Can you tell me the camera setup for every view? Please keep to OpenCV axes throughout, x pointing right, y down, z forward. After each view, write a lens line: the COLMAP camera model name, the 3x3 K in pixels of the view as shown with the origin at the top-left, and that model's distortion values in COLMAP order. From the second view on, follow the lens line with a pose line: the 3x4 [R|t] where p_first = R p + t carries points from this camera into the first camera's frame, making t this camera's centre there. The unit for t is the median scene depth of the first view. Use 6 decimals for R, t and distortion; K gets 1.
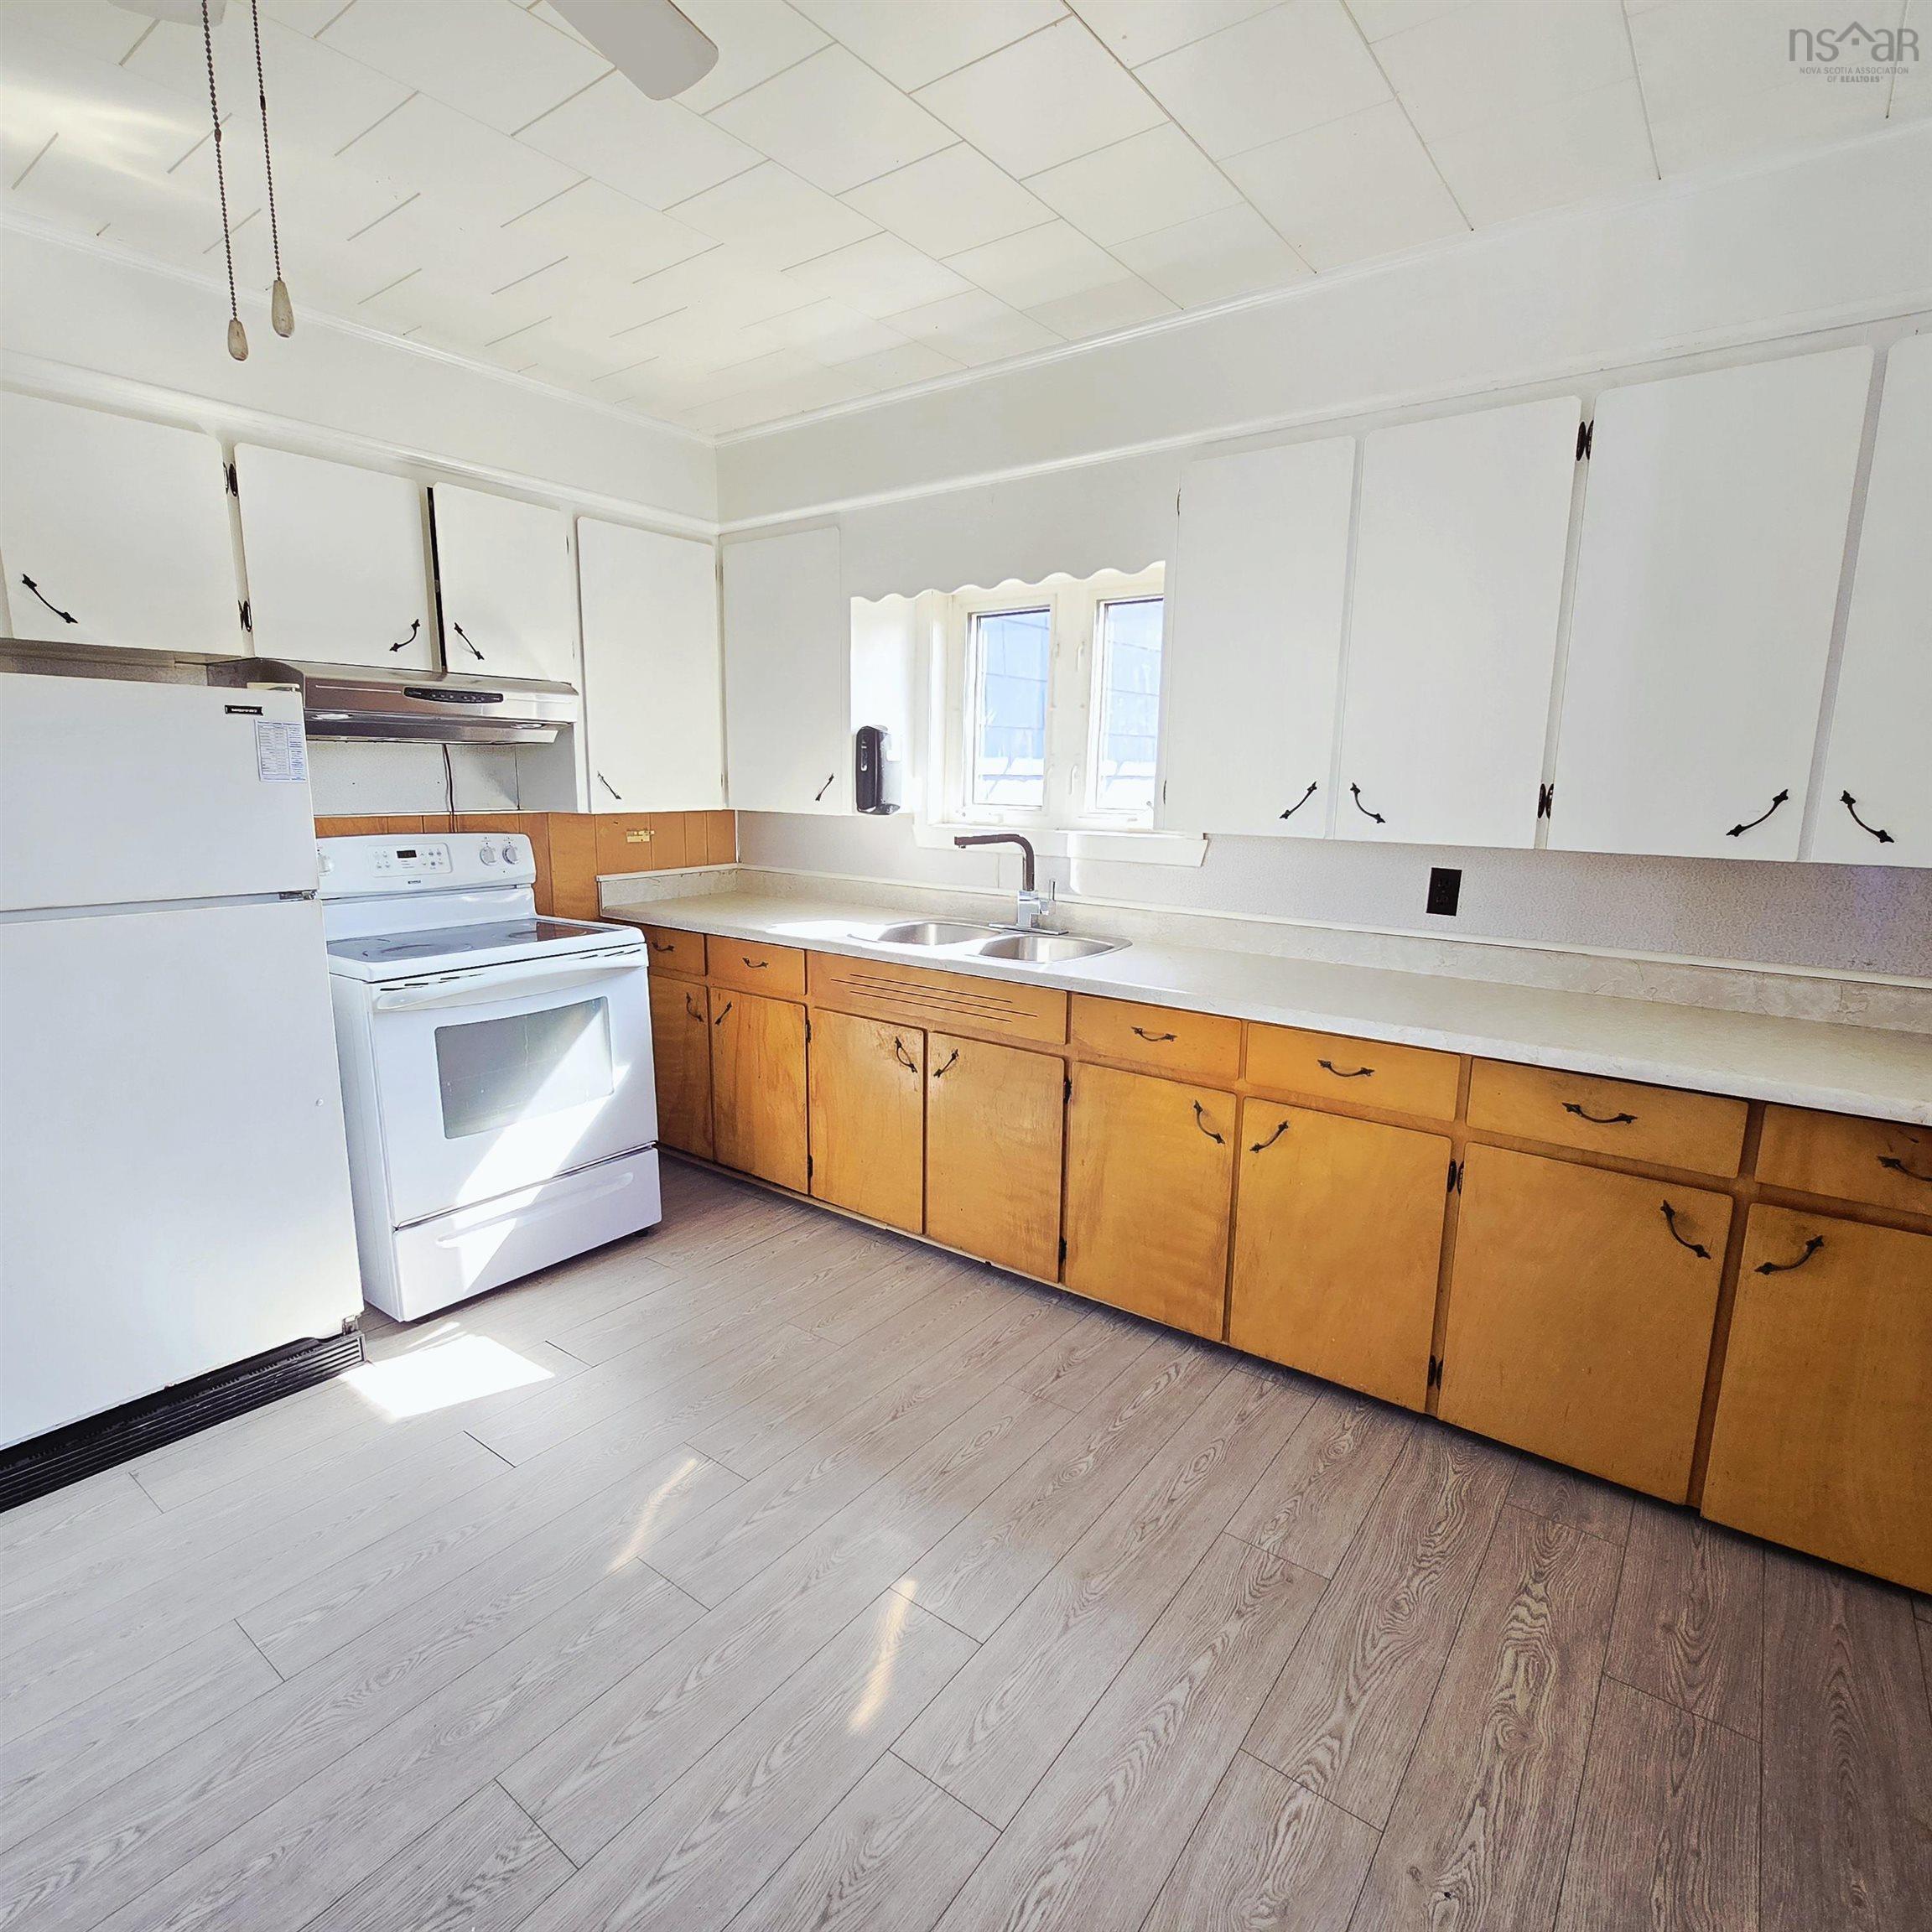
lens RADIAL K [[1054.3, 0, 958.5], [0, 1054.3, 966.1], [0, 0, 1]] dist [-0.000697, -0.001850]
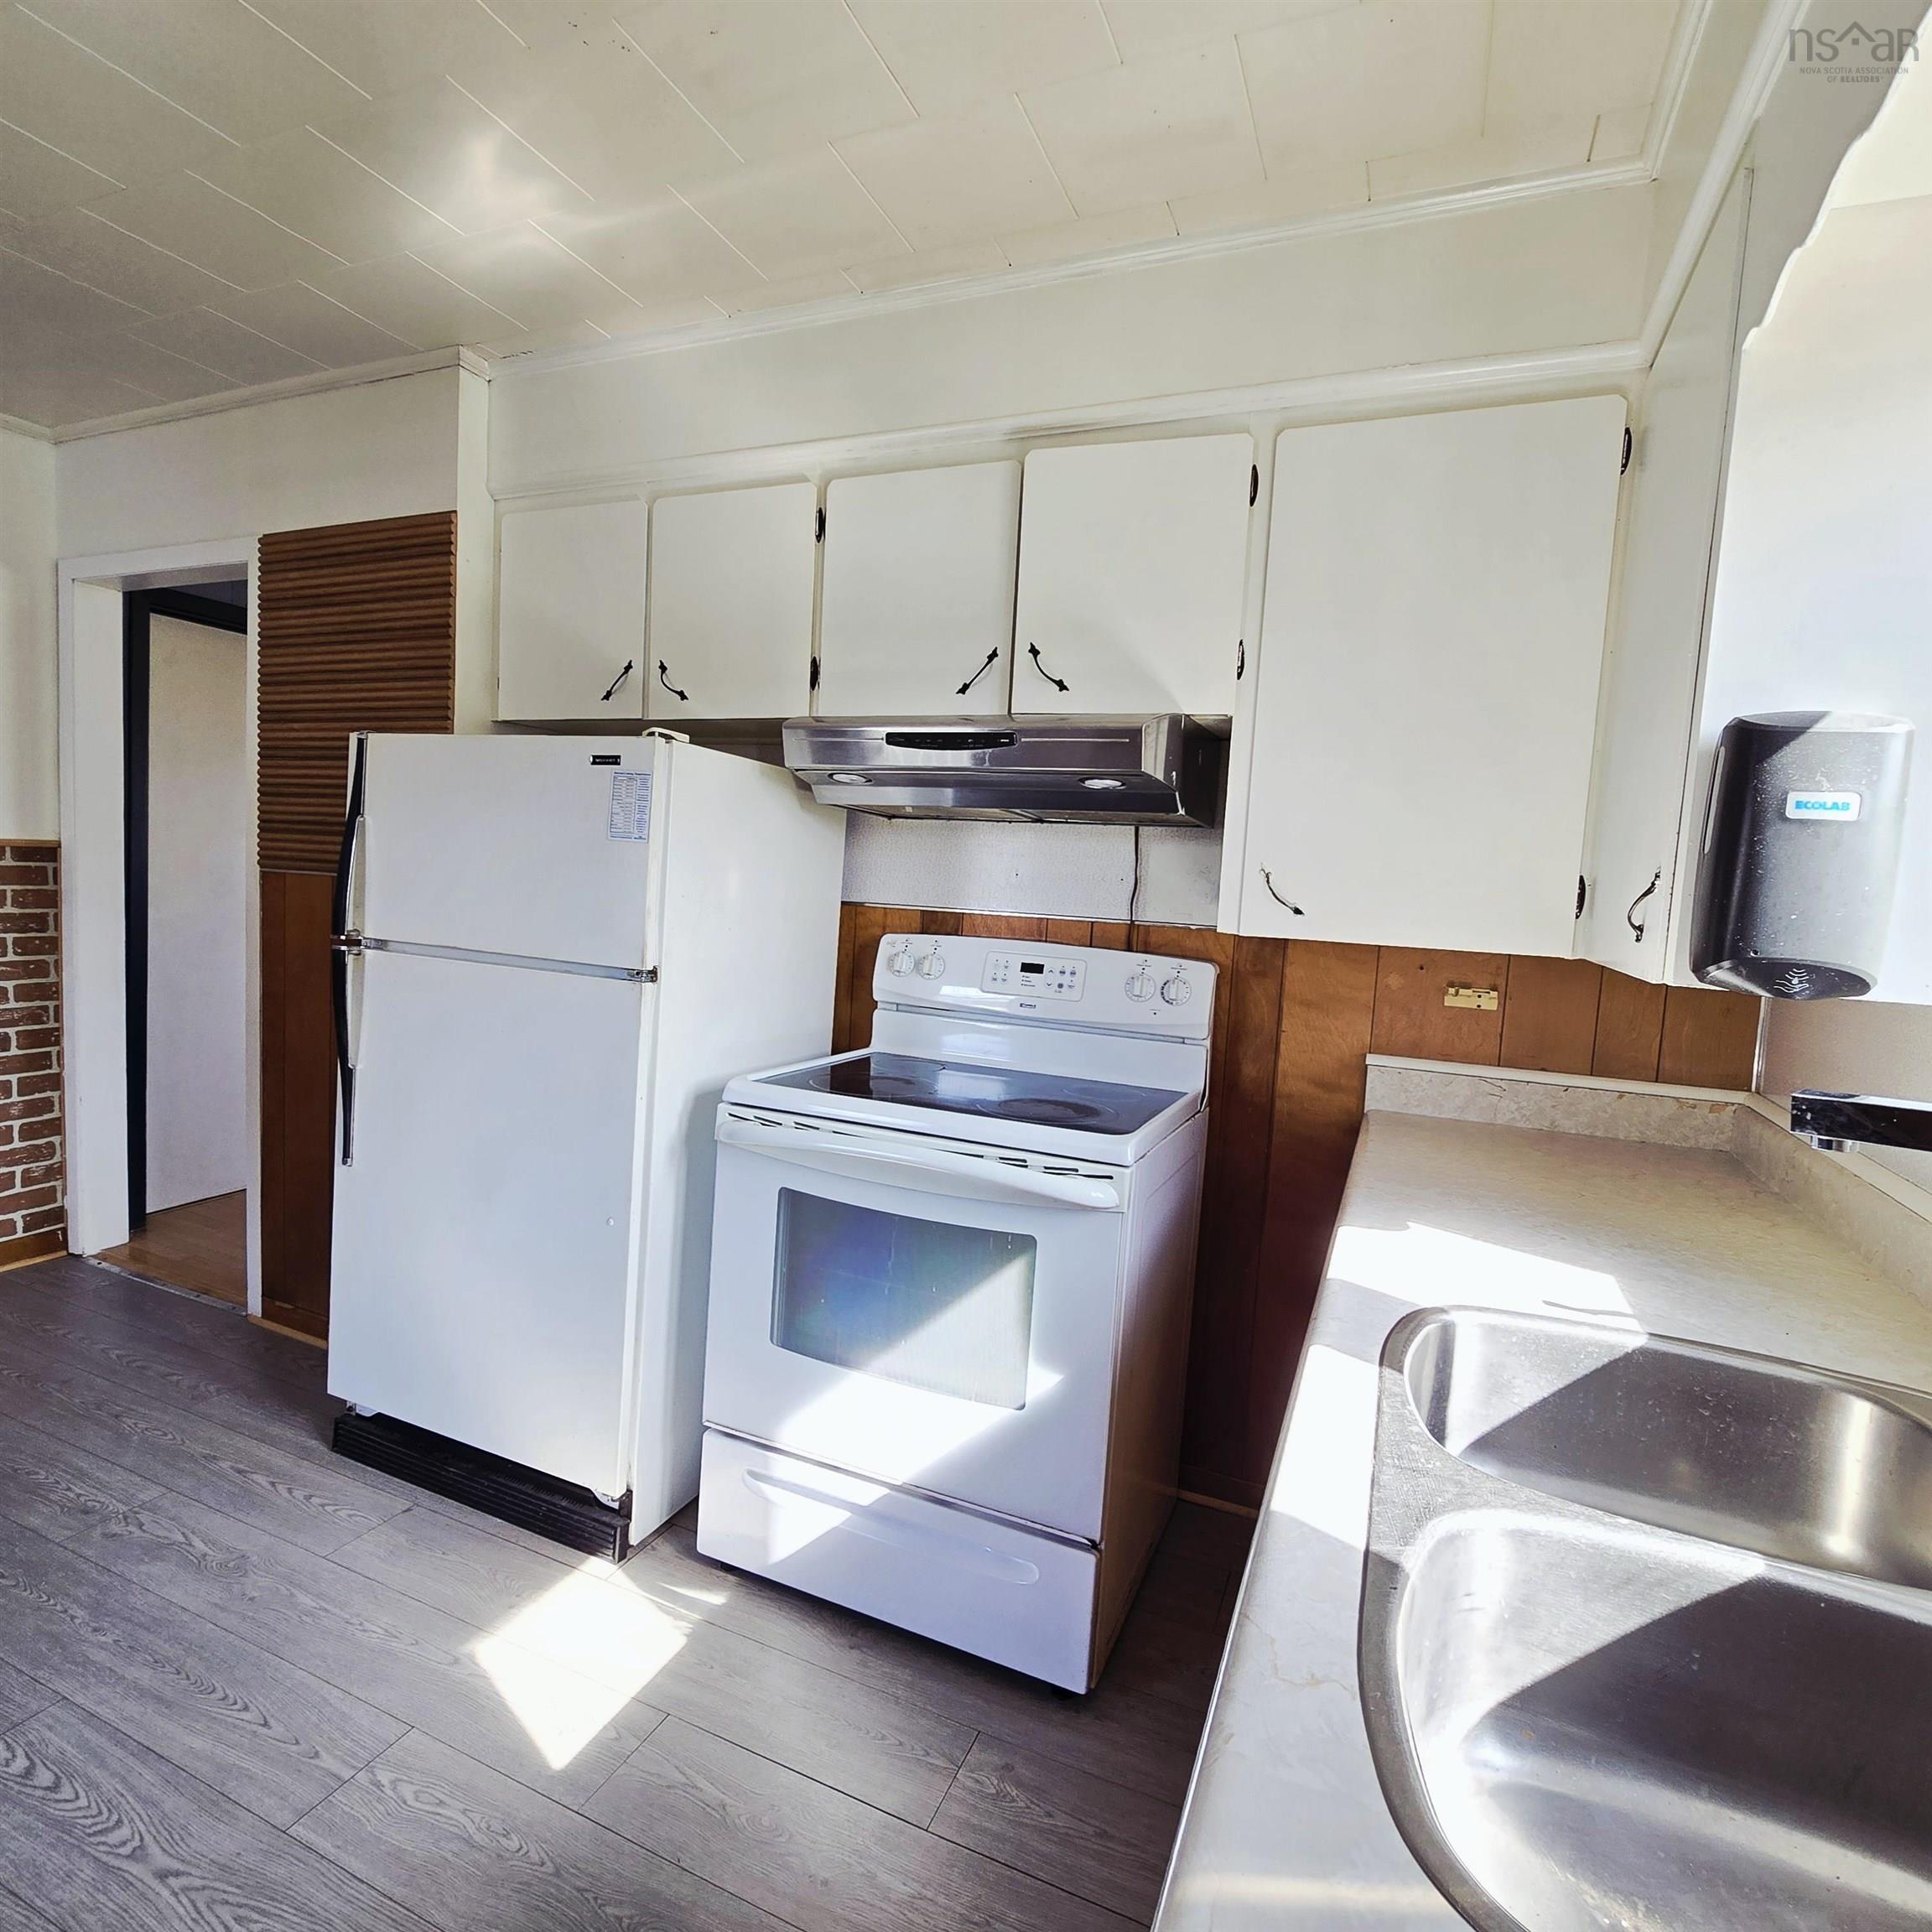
lens RADIAL K [[1054.3, 0, 956.4], [0, 1054.3, 962.9], [0, 0, 1]] dist [-0.000697, -0.001850]
pose [[0.247493, 0.079953, -0.965585, 0.221159], [-0.229573, 0.973049, 0.021728, -0.135299], [0.941299, 0.216295, 0.259177, 0.896989]]
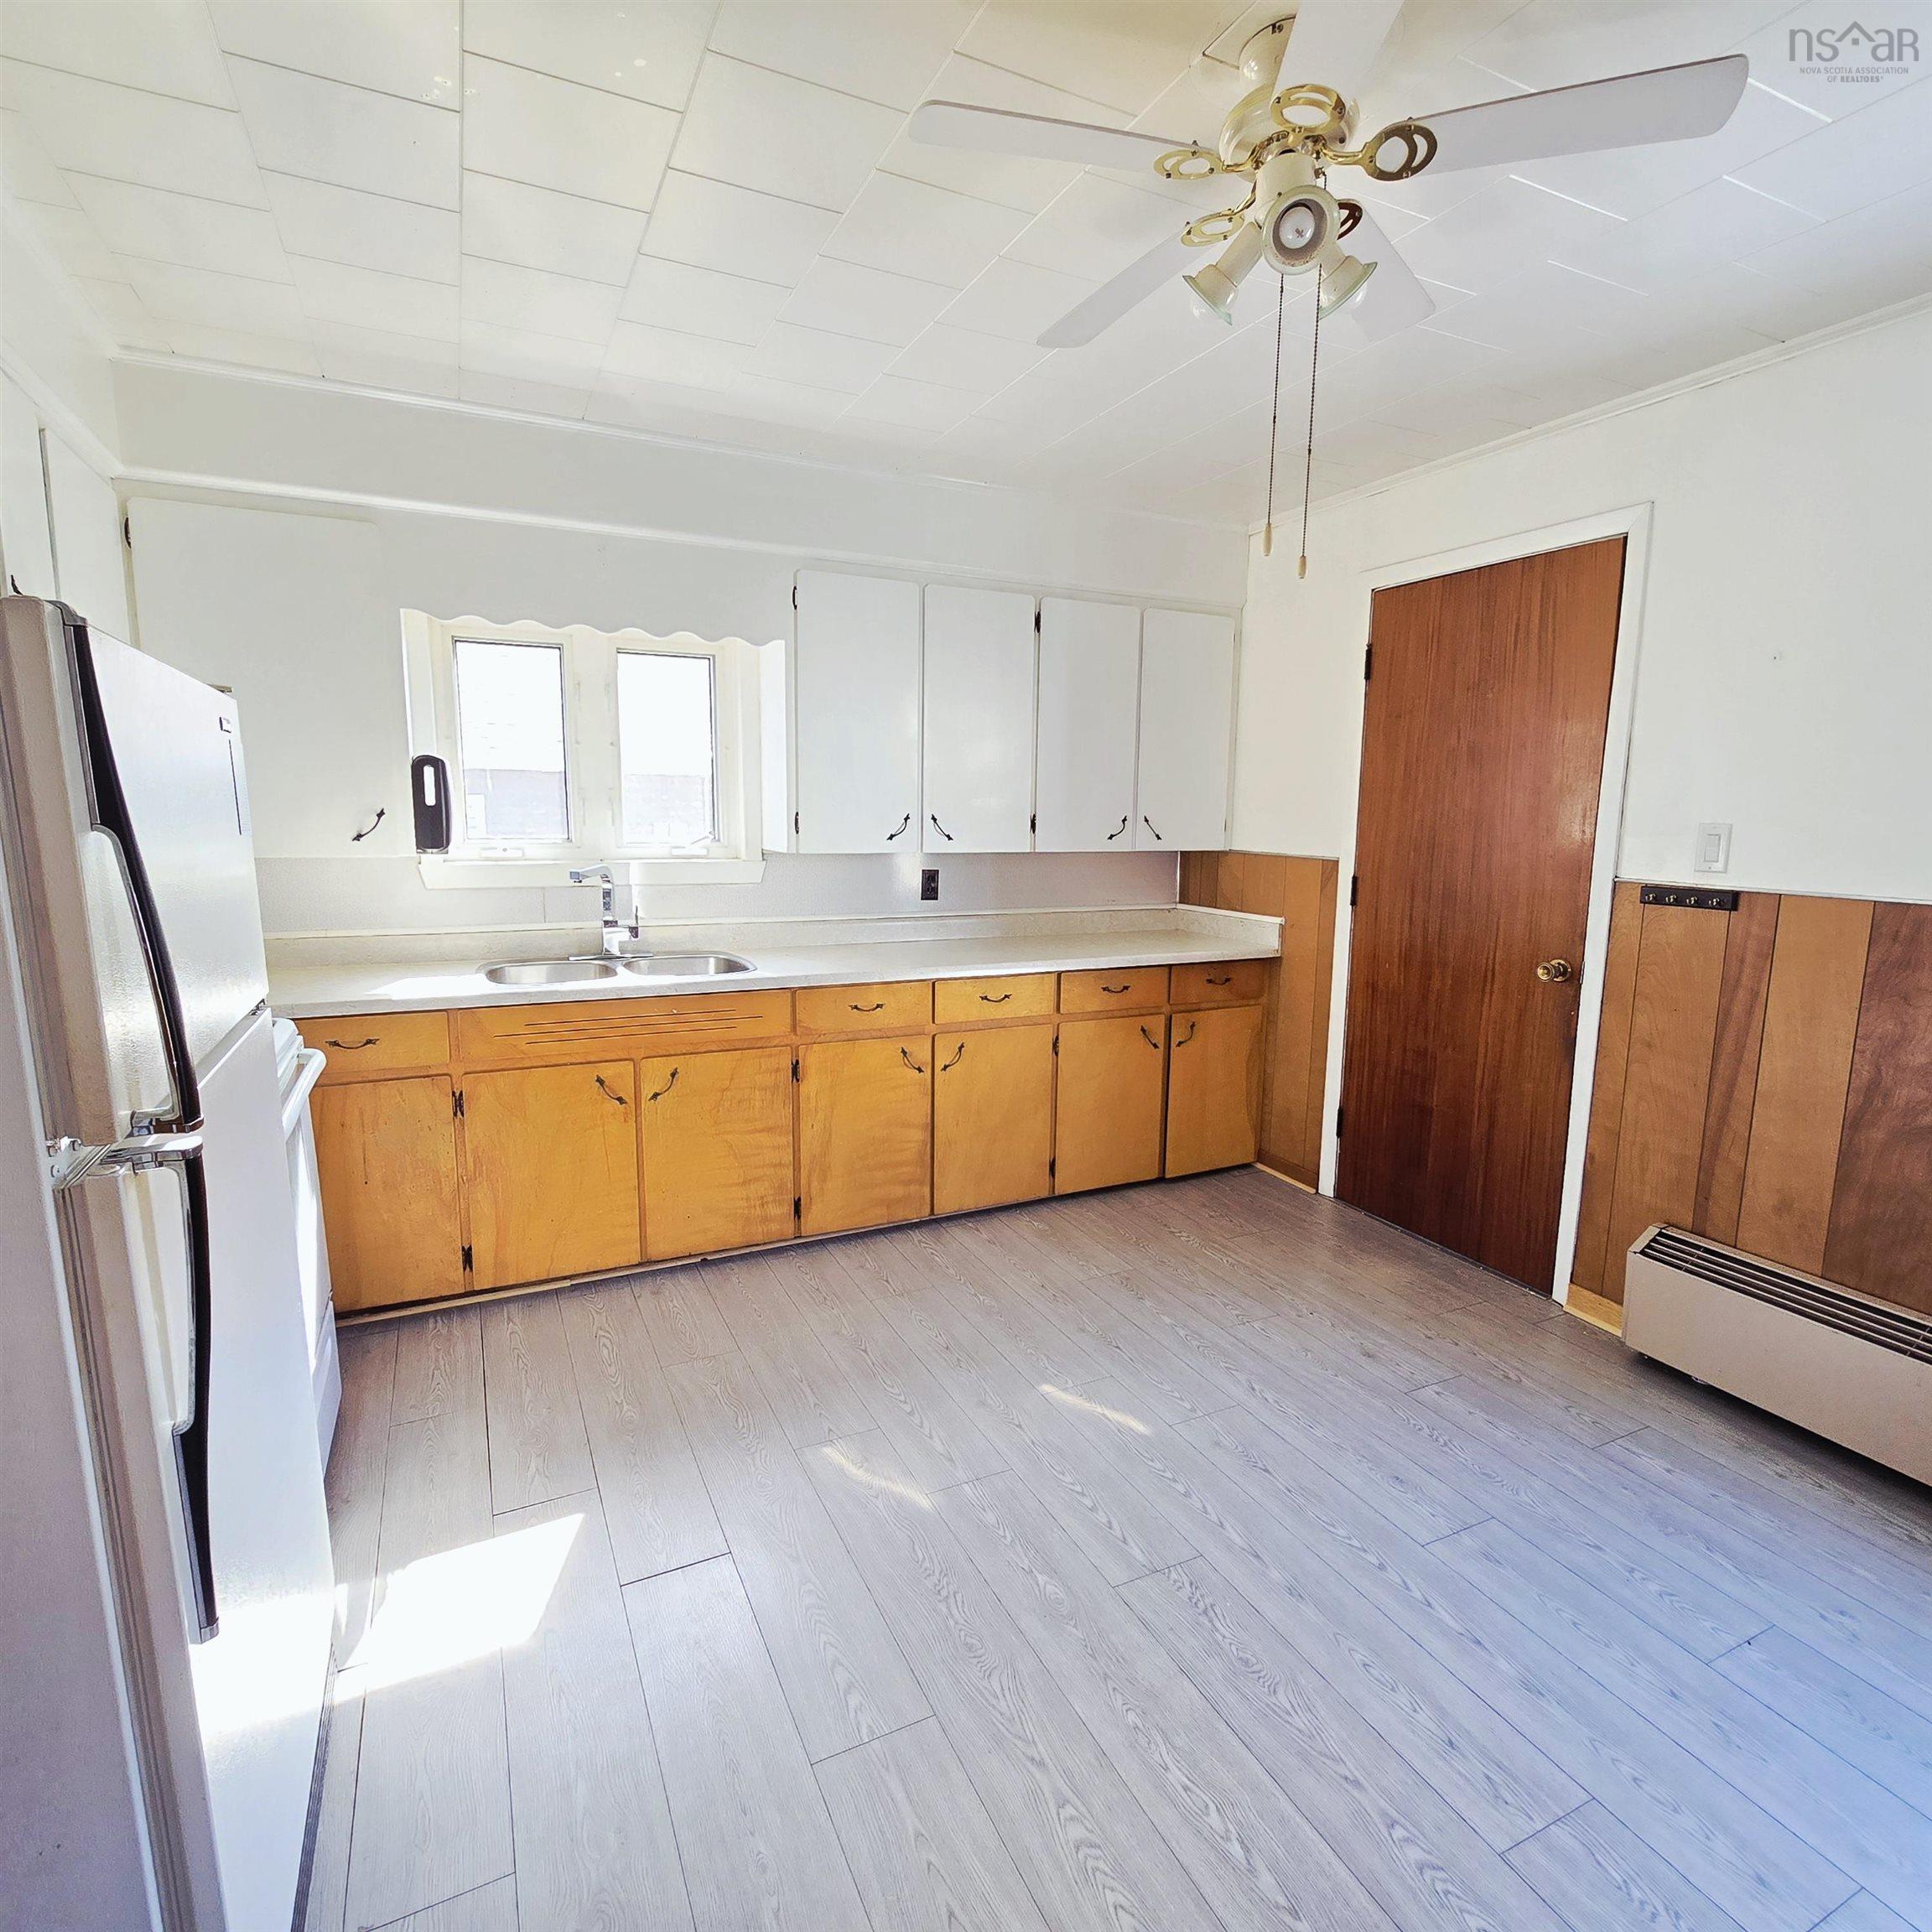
lens RADIAL K [[1054.3, 0, 964.1], [0, 1054.3, 965.0], [0, 0, 1]] dist [-0.000697, -0.001850]
pose [[0.455933, -0.136937, 0.879416, -0.872304], [0.156424, 0.985041, 0.072286, -0.059935], [-0.876160, 0.104604, 0.470533, 0.261181]]
